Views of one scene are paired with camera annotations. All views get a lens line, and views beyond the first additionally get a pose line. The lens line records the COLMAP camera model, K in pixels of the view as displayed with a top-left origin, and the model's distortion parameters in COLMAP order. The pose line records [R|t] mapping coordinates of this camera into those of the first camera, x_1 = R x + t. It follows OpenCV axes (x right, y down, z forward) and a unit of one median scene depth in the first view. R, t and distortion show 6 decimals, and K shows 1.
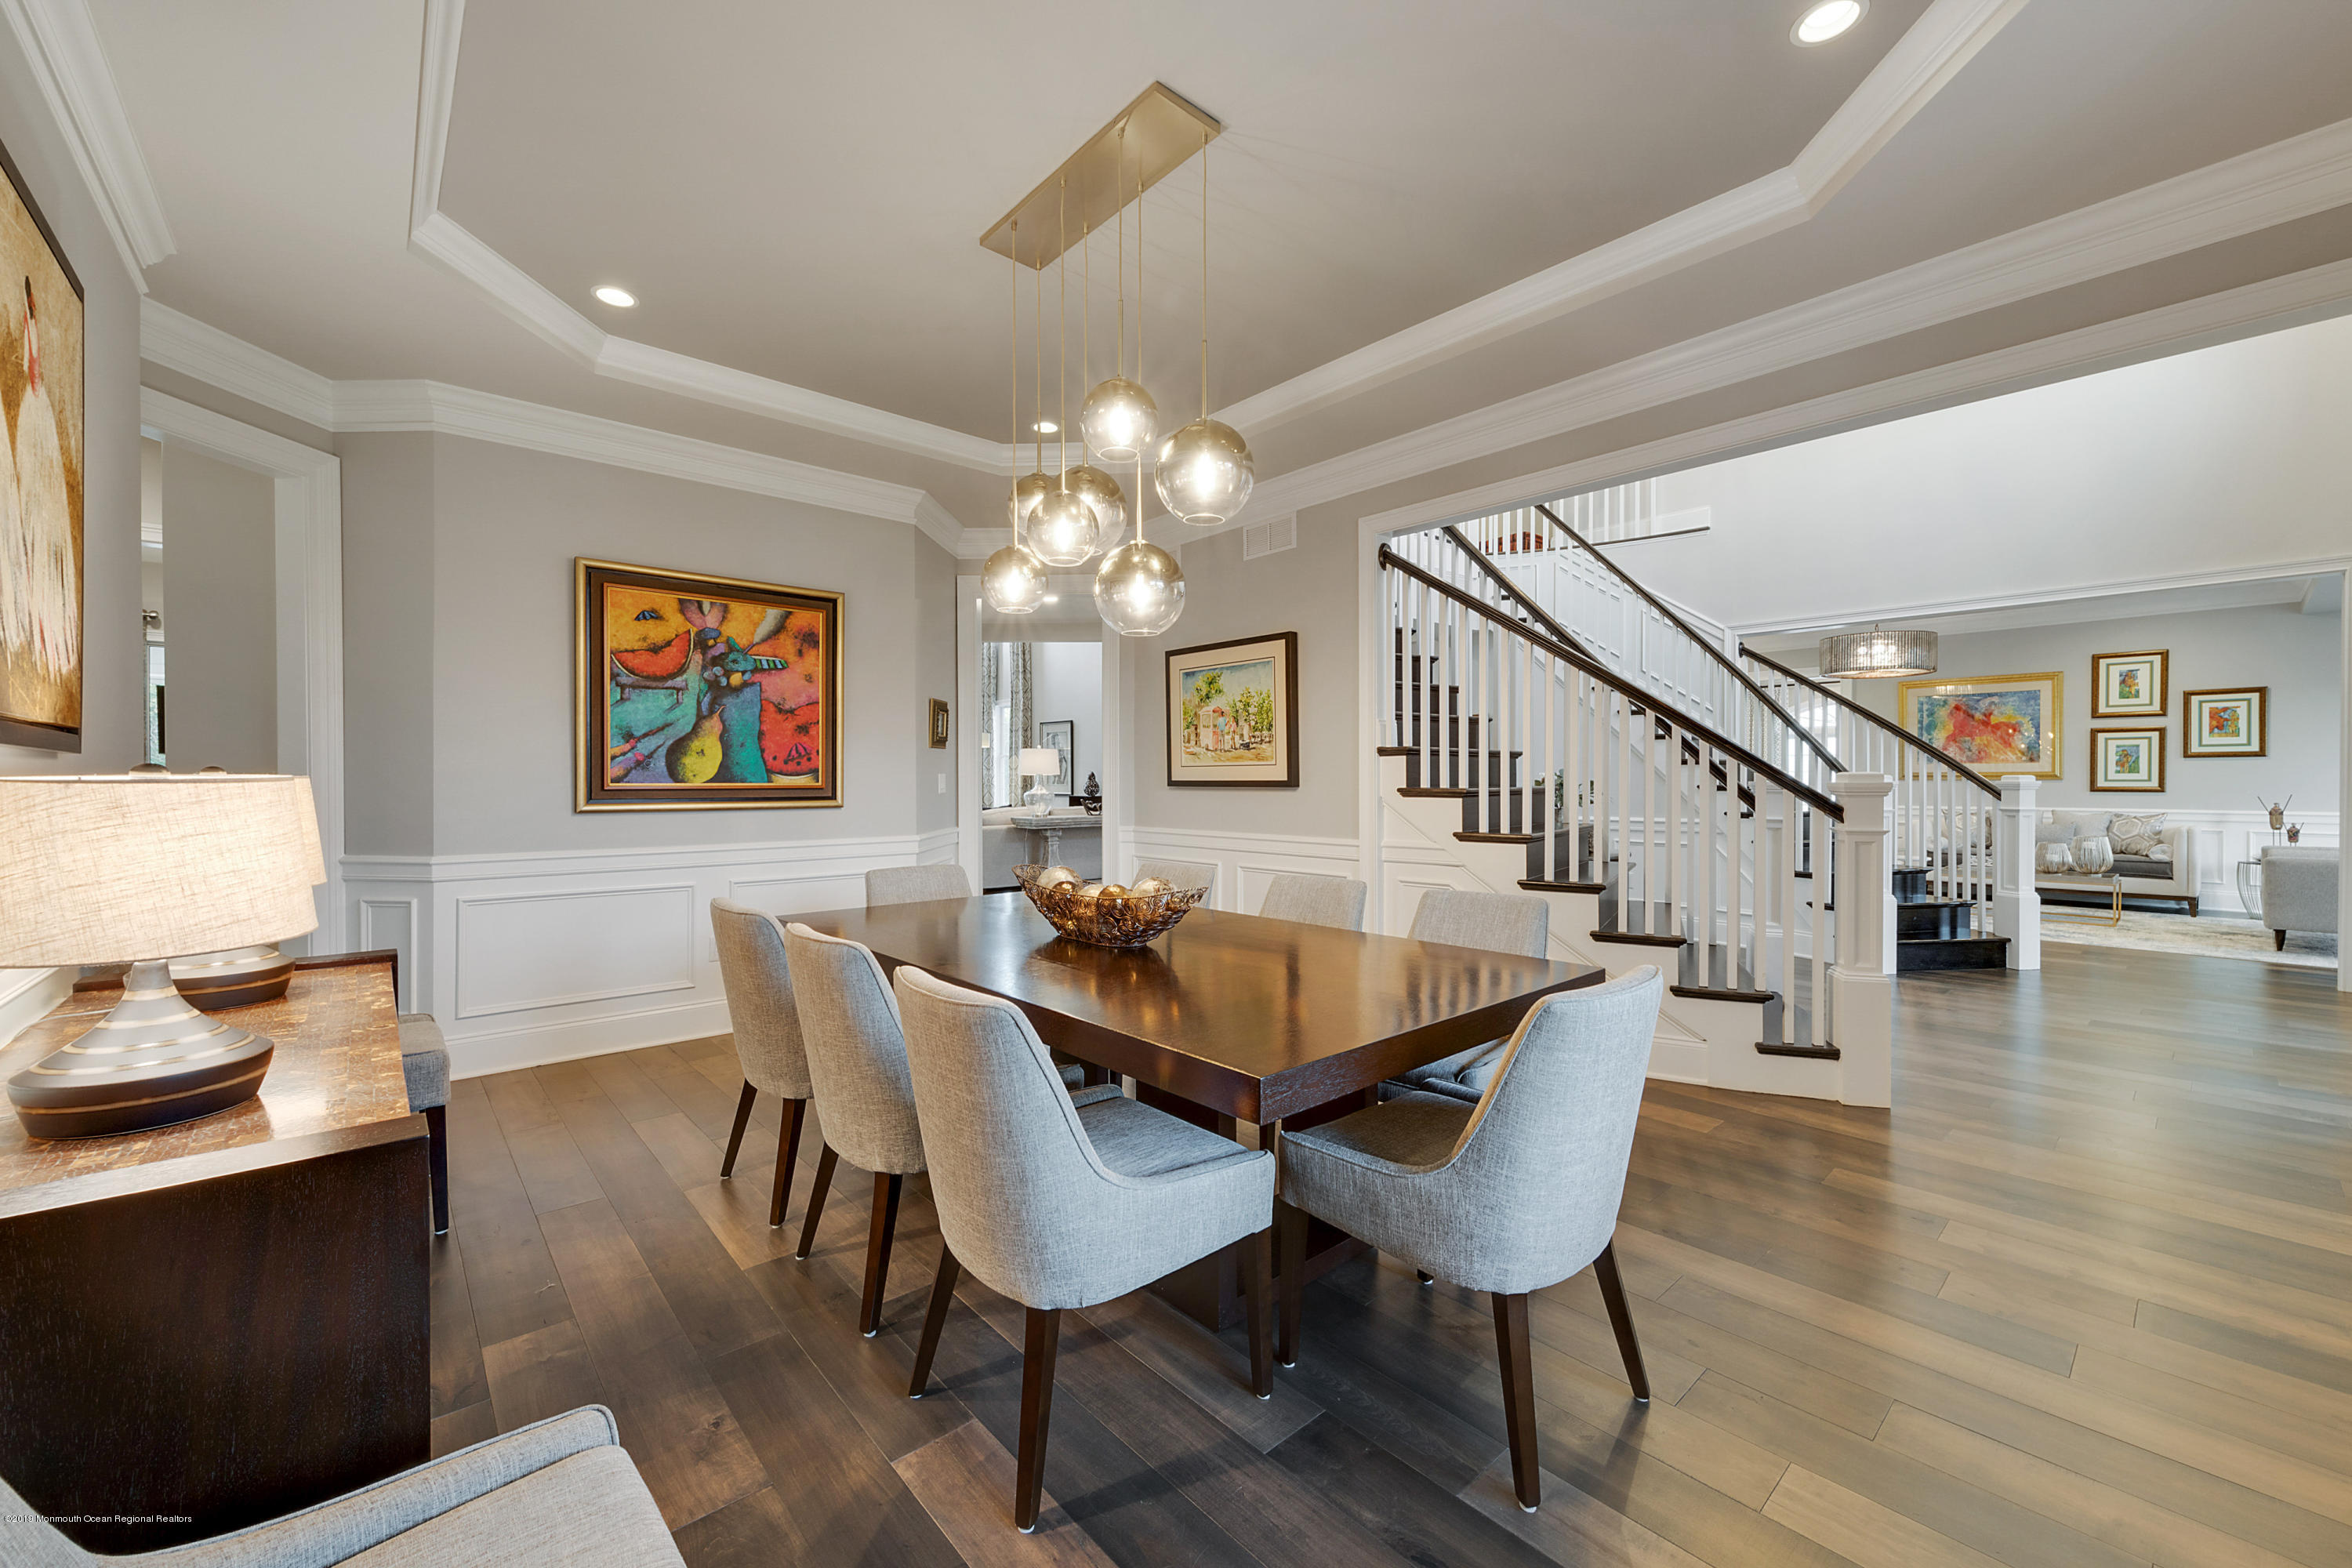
lens RADIAL K [[925.9, 0, 1179.8], [0, 925.9, 782.2], [0, 0, 1]] dist [-0.003493, 0.000182]
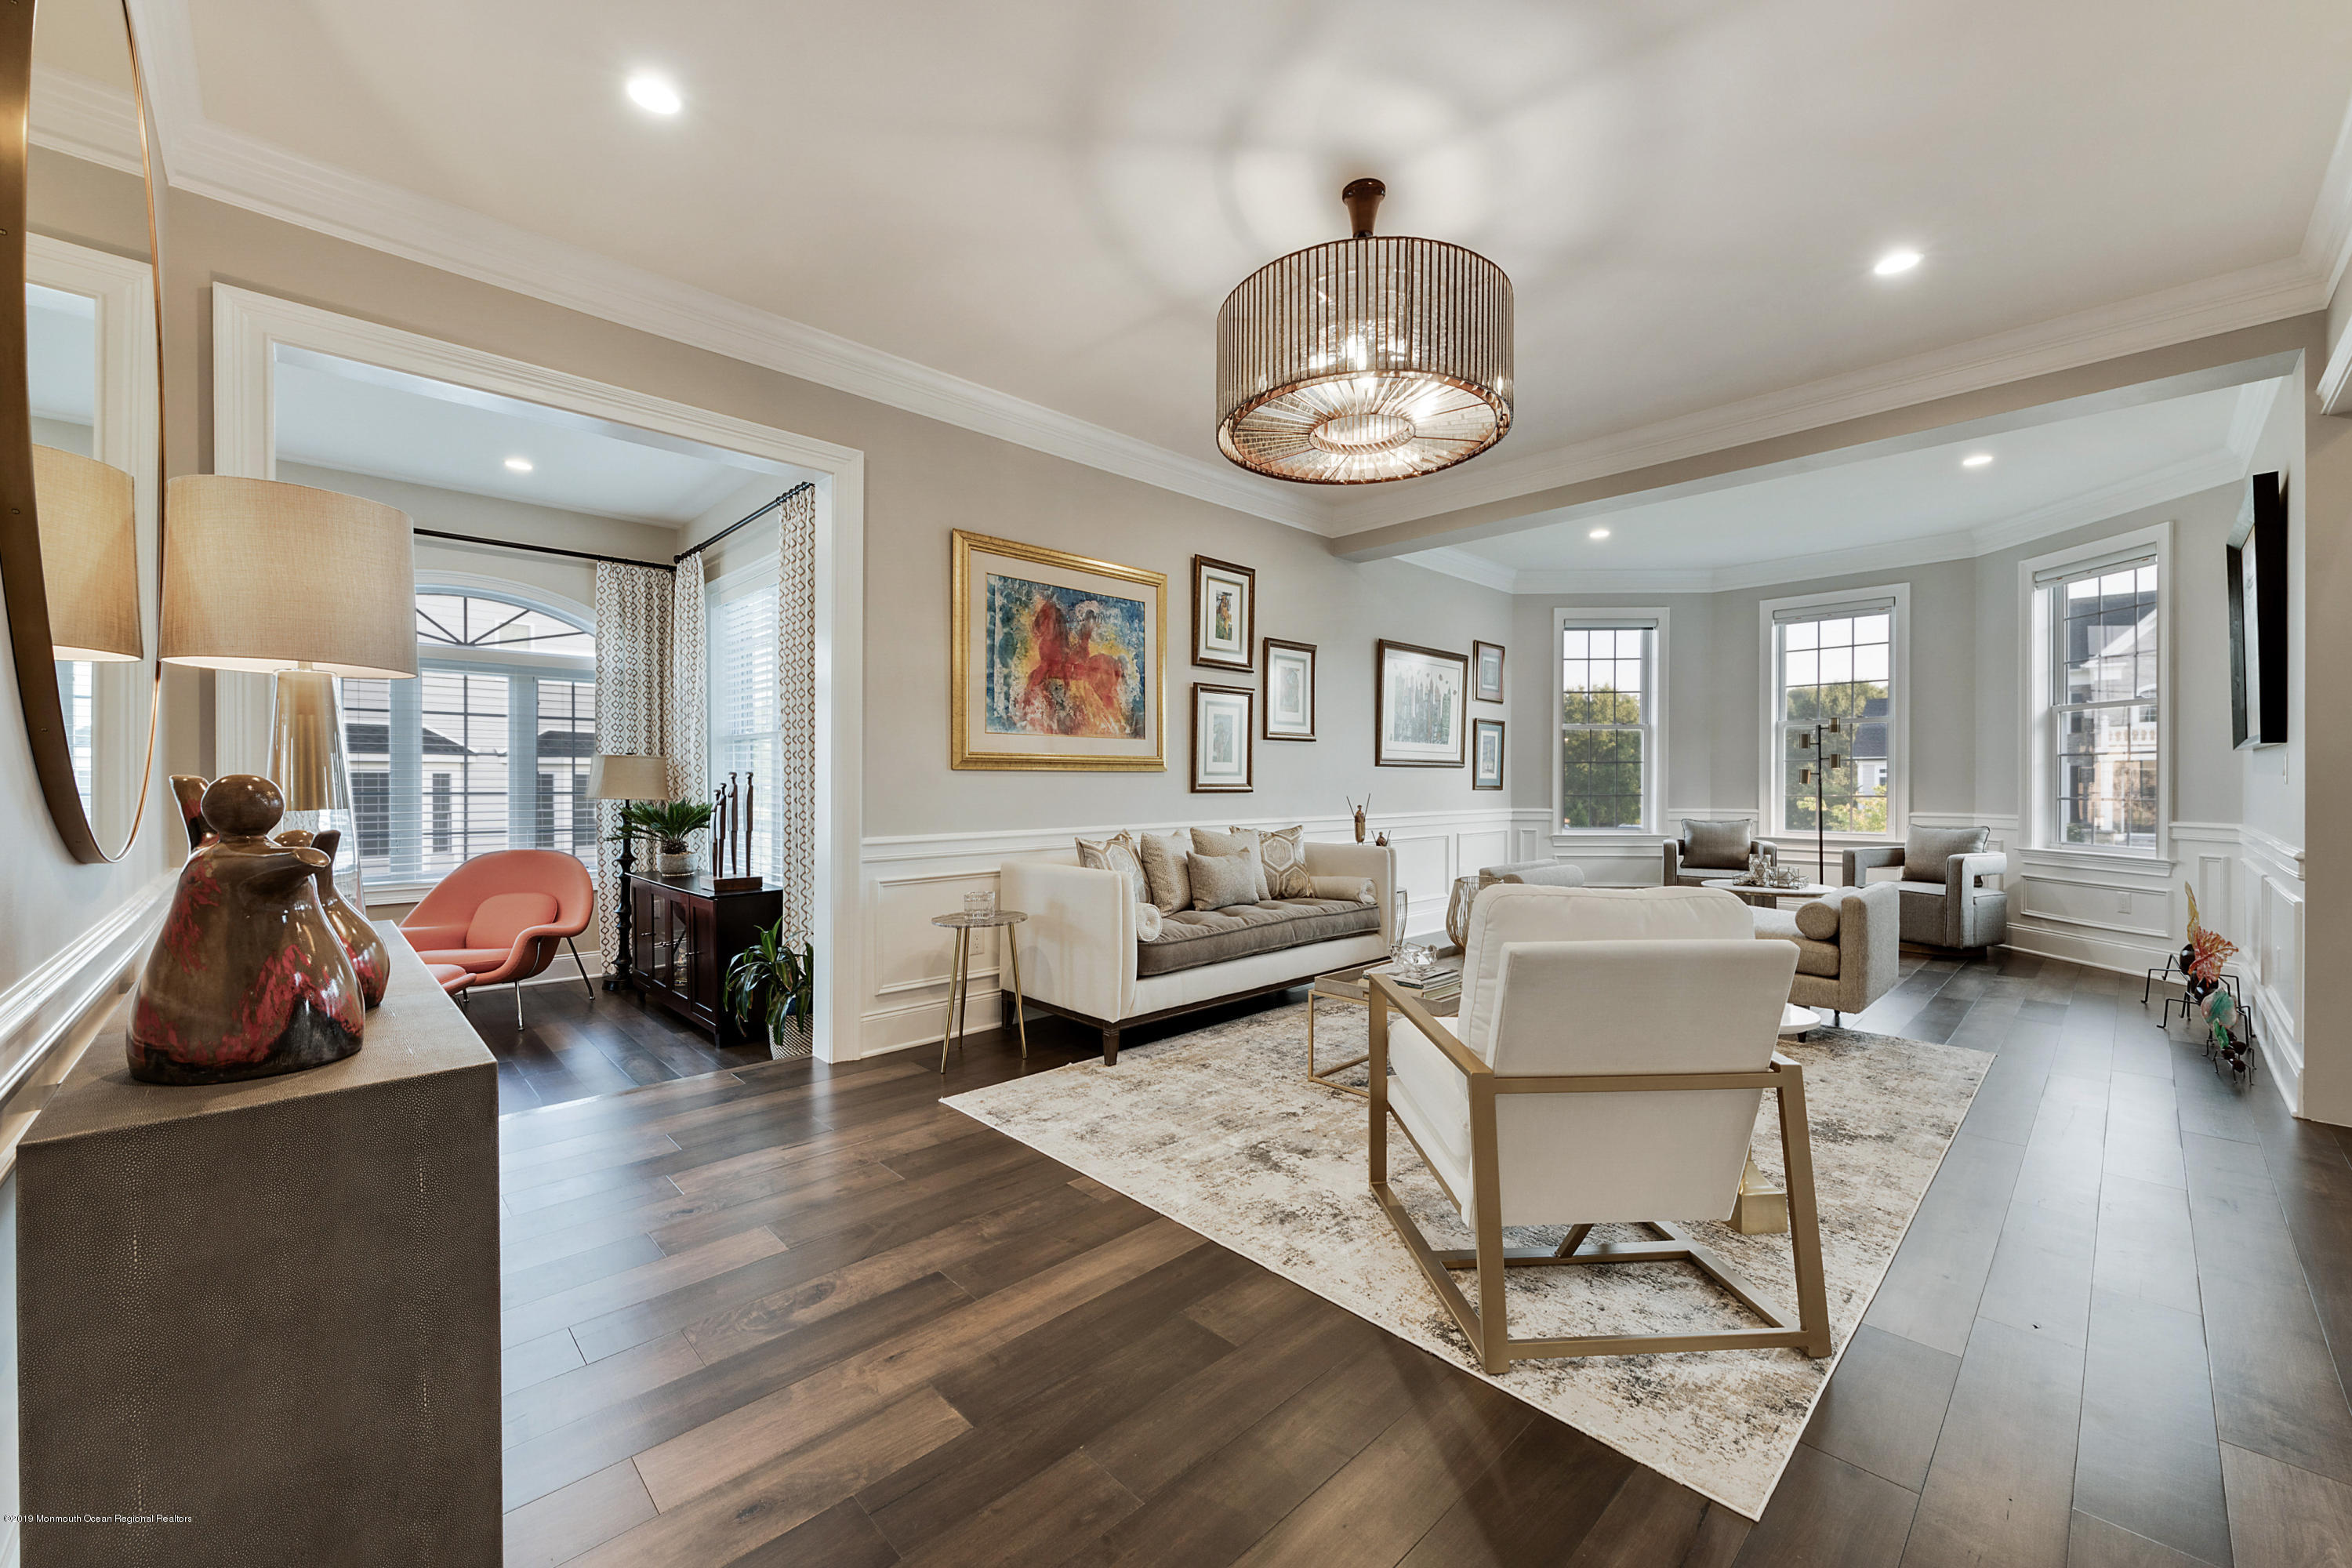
lens RADIAL K [[925.9, 0, 1176.7], [0, 925.9, 784.3], [0, 0, 1]] dist [-0.003493, 0.000182]
pose [[-0.050789, -0.001134, 0.998709, 0.414177], [0.005504, 0.999984, 0.001415, 0.004261], [-0.998694, 0.005569, -0.050782, 1.048262]]
